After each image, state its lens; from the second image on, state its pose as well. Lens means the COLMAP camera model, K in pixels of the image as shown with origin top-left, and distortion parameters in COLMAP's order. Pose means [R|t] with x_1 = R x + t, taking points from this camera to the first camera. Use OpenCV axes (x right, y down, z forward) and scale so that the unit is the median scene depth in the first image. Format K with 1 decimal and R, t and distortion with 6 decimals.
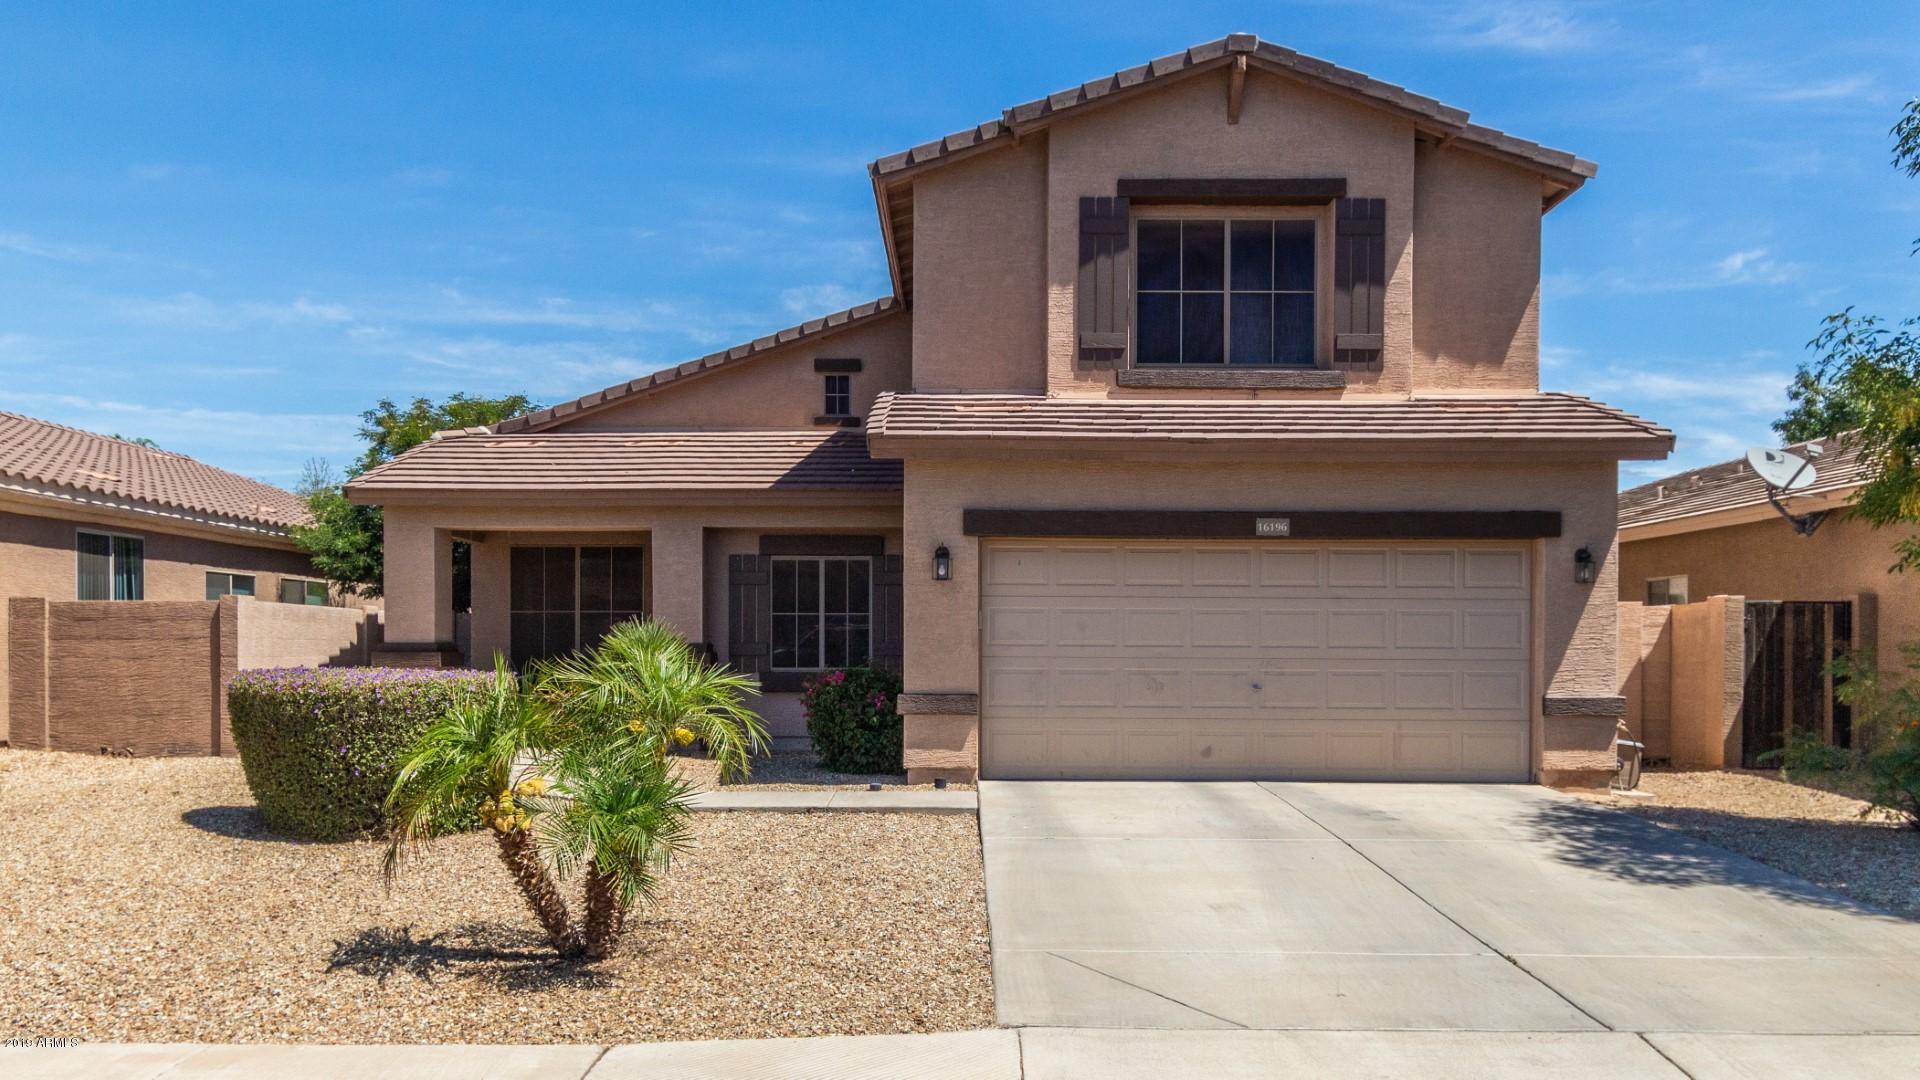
lens RADIAL K [[1178.3, 0, 960.0], [0, 1178.3, 540.0], [0, 0, 1]] dist [0.001430, -0.000288]
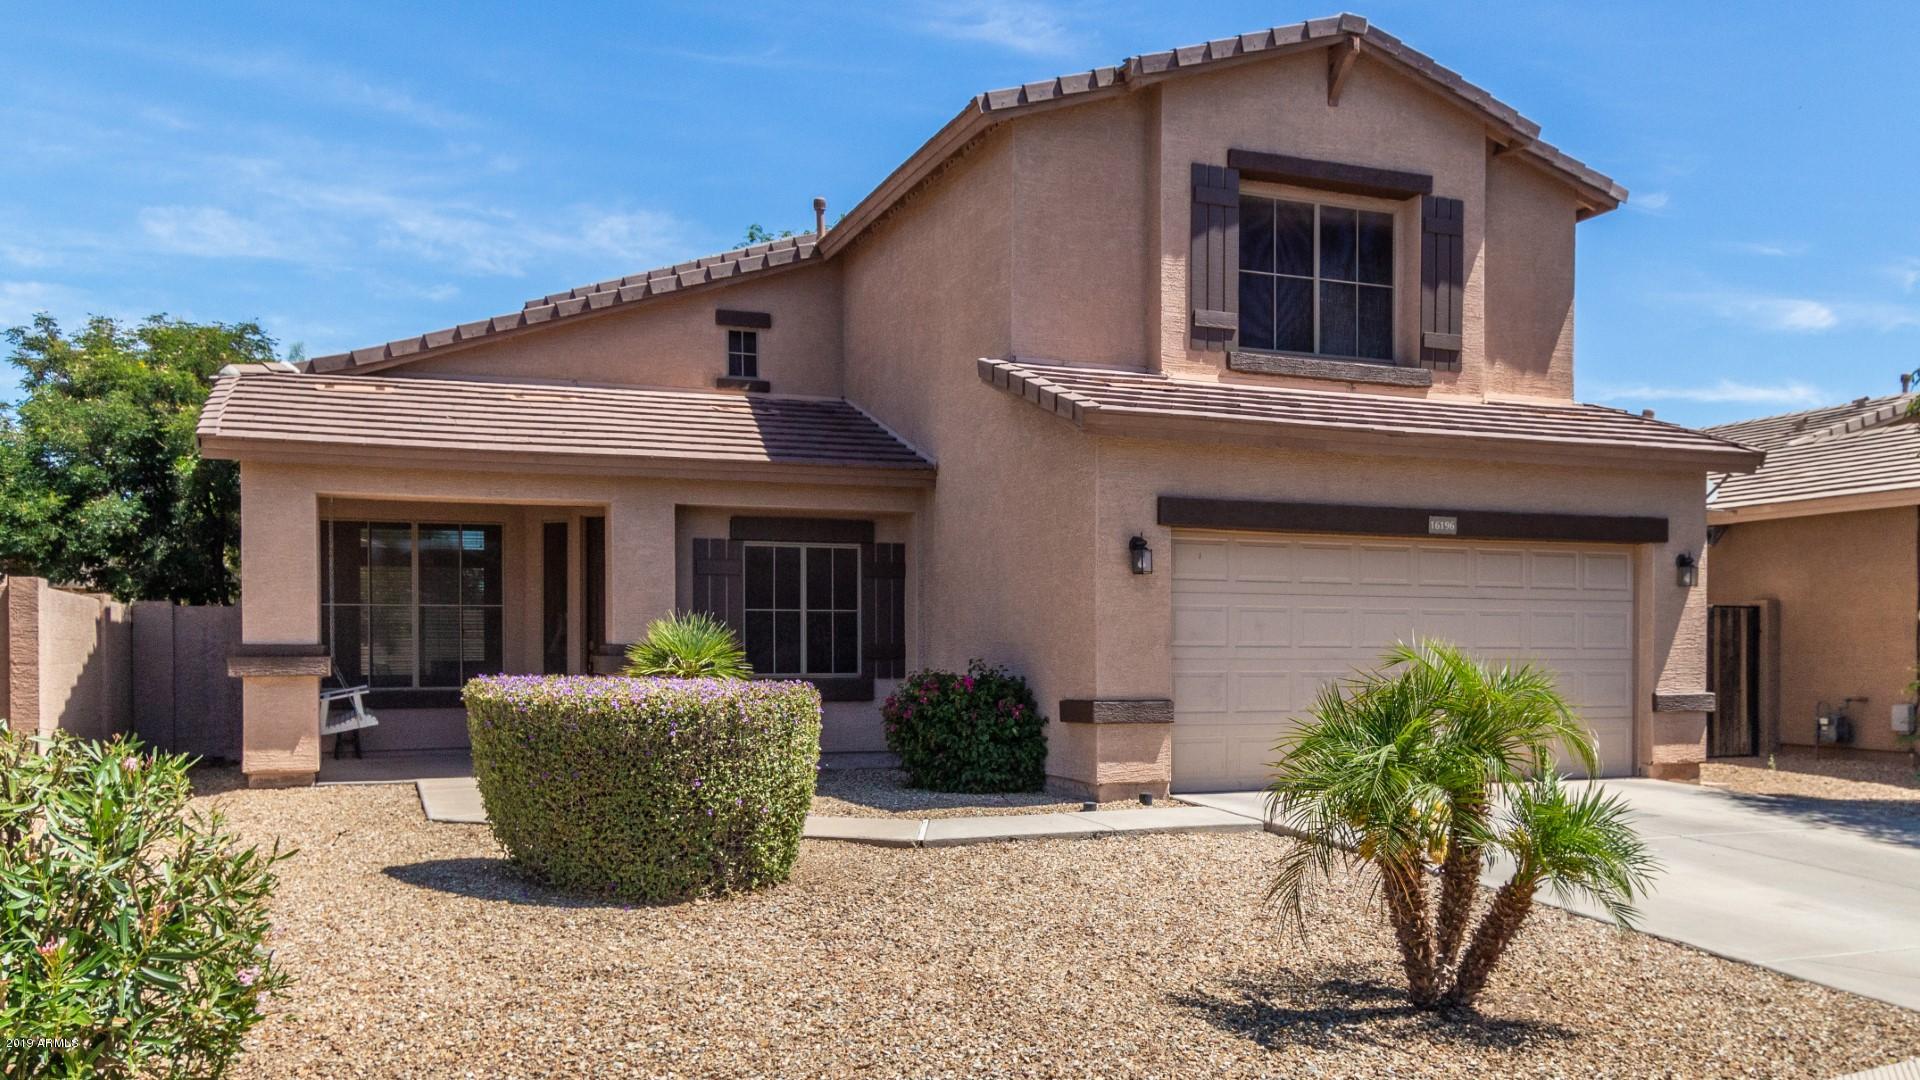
lens RADIAL K [[1300.6, 0, 960.0], [0, 1300.6, 540.0], [0, 0, 1]] dist [-0.004155, 0.000898]
pose [[0.946242, 0.024899, 0.322501, -0.394805], [-0.027108, 0.999630, 0.002359, 0.008049], [-0.322323, -0.010974, 0.946566, 0.088542]]
